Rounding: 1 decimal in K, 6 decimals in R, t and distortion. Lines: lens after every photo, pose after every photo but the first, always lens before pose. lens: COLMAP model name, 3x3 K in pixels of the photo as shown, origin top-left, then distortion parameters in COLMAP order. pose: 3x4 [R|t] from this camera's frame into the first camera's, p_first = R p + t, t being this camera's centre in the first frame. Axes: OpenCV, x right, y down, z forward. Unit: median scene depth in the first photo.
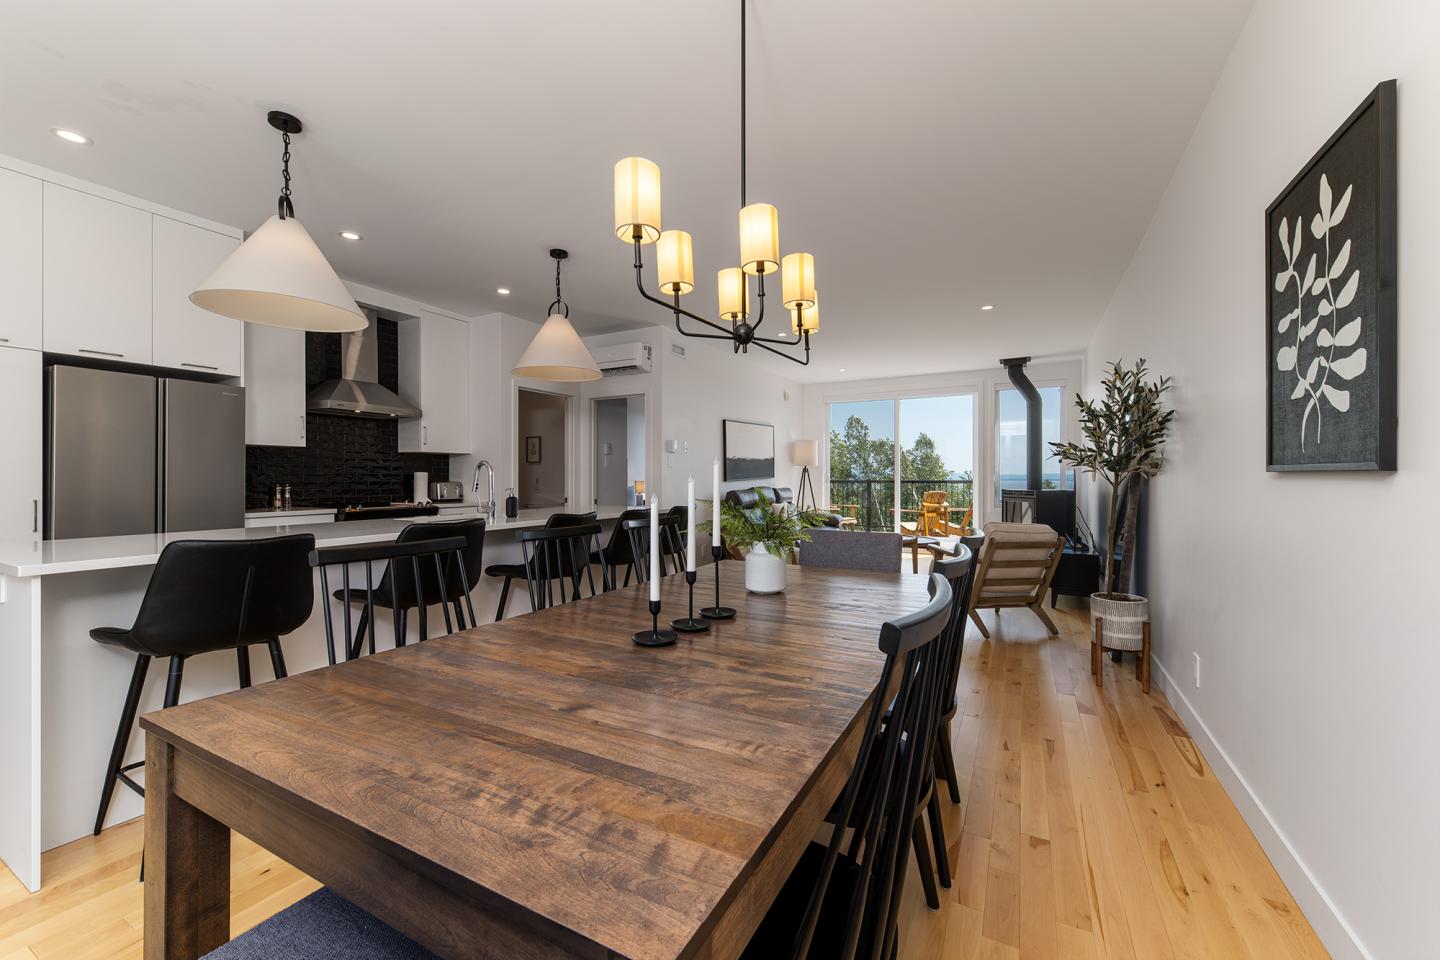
lens RADIAL K [[559.0, 0, 722.9], [0, 559.0, 471.8], [0, 0, 1]] dist [-0.009316, -0.000642]
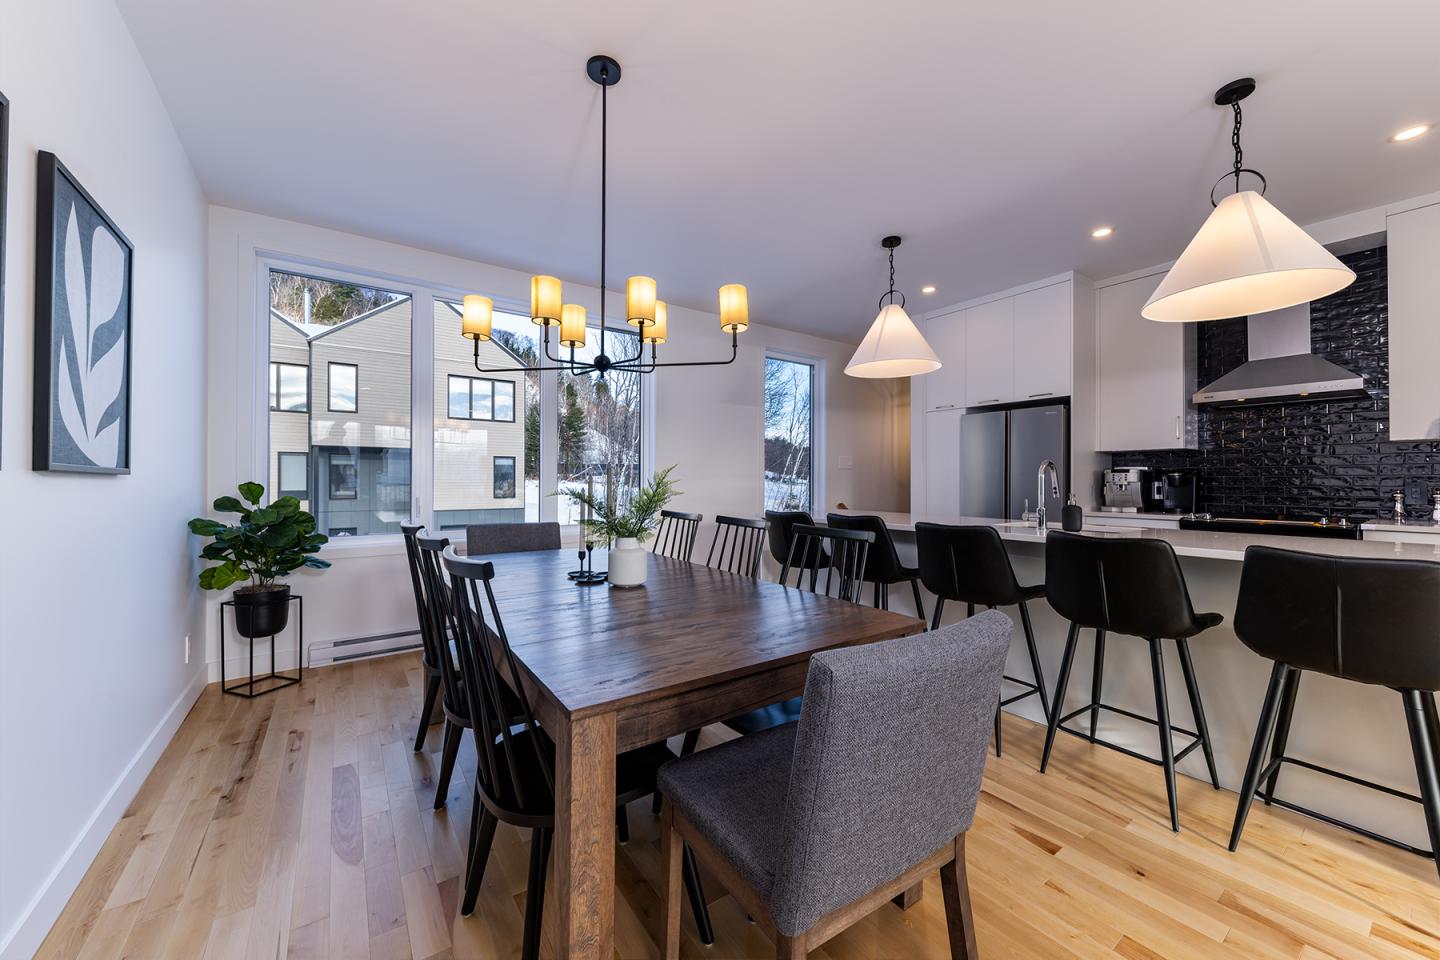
lens RADIAL K [[543.7, 0, 727.8], [0, 543.7, 486.7], [0, 0, 1]] dist [-0.003598, 0.000109]
pose [[-0.448176, 0.002774, -0.893941, 0.384473], [0.009900, 0.999949, -0.001861, 0.013904], [0.893891, -0.009684, -0.448180, 0.654272]]
